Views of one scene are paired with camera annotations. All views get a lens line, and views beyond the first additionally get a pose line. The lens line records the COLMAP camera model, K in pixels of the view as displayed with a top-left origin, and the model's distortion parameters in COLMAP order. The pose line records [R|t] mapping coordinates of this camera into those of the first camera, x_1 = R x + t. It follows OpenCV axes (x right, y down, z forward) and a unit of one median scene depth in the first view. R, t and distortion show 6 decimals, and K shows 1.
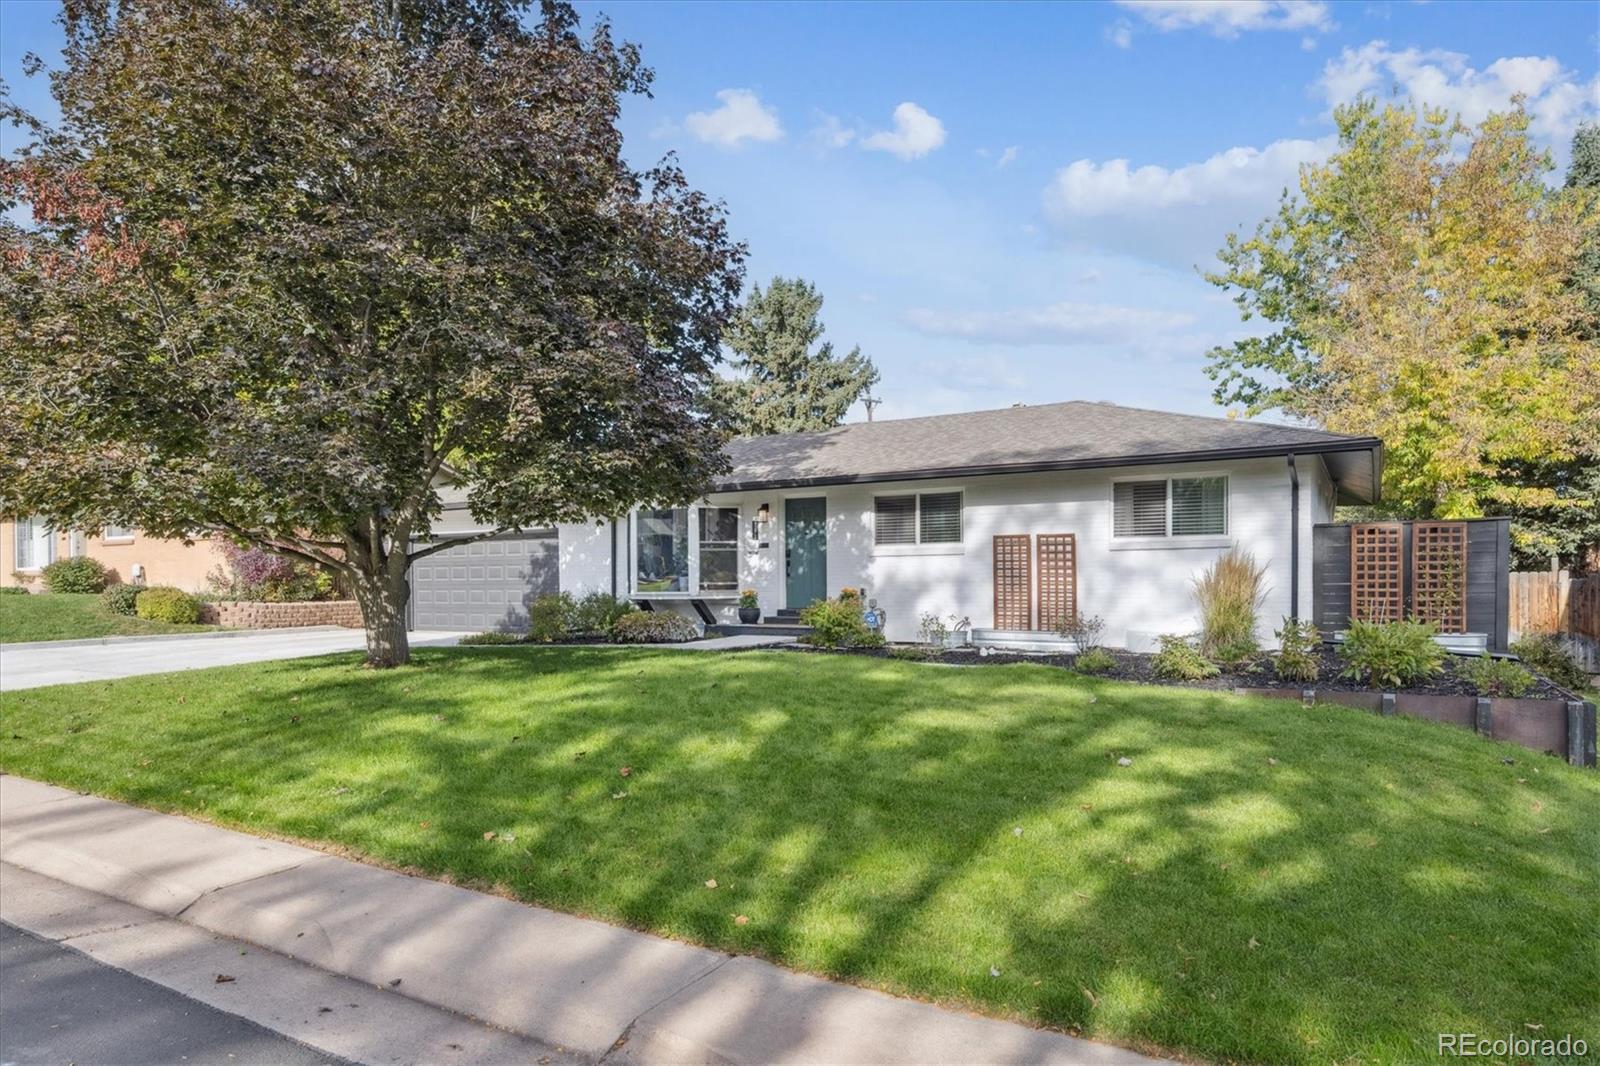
lens RADIAL K [[858.7, 0, 794.8], [0, 858.7, 528.9], [0, 0, 1]] dist [0.001275, 0.000602]
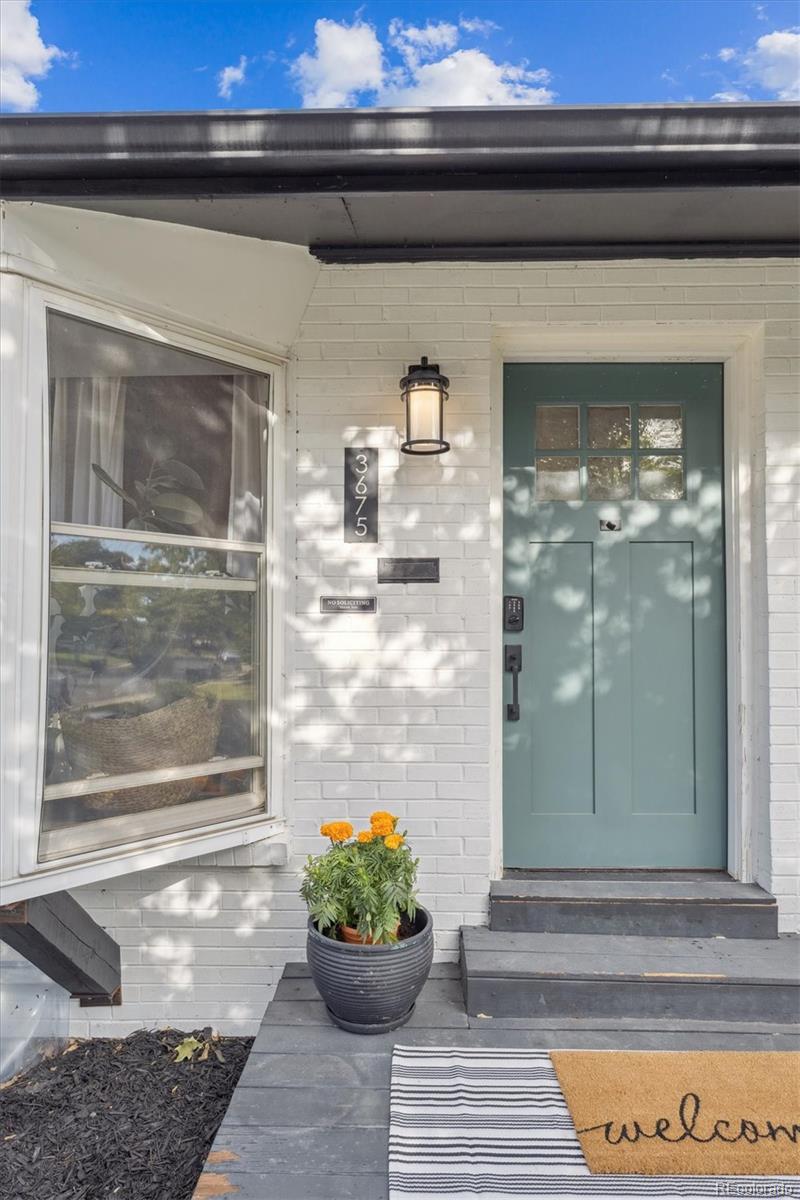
lens RADIAL K [[838.3, 0, 400.0], [0, 838.3, 600.0], [0, 0, 1]] dist [0.002621, -0.000051]
pose [[0.892179, 0.025371, 0.450968, -0.125517], [-0.039511, 0.998978, 0.021965, 0.022501], [-0.449950, -0.037415, 0.892270, 0.819764]]
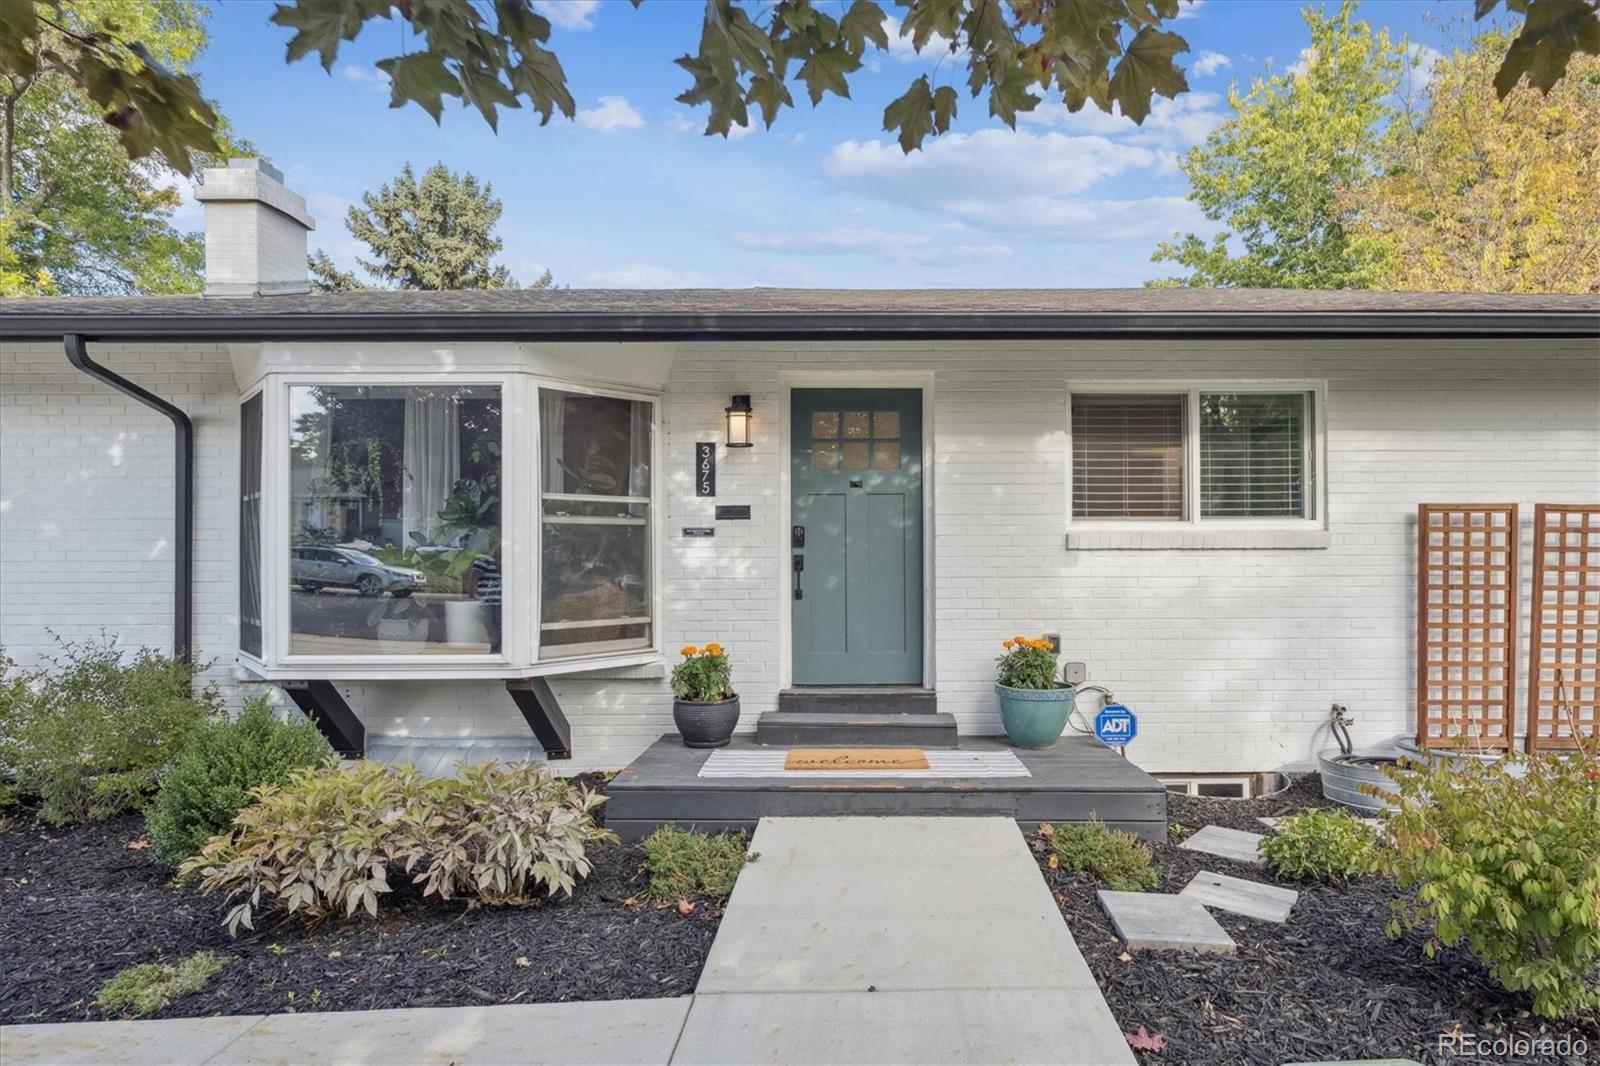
lens RADIAL K [[756.6, 0, 800.0], [0, 756.6, 533.0], [0, 0, 1]] dist [0.000984, 0.000150]
pose [[0.878274, 0.016897, 0.477859, -0.159095], [-0.033452, 0.999098, 0.026156, 0.018847], [-0.476986, -0.038958, 0.878047, 0.709435]]
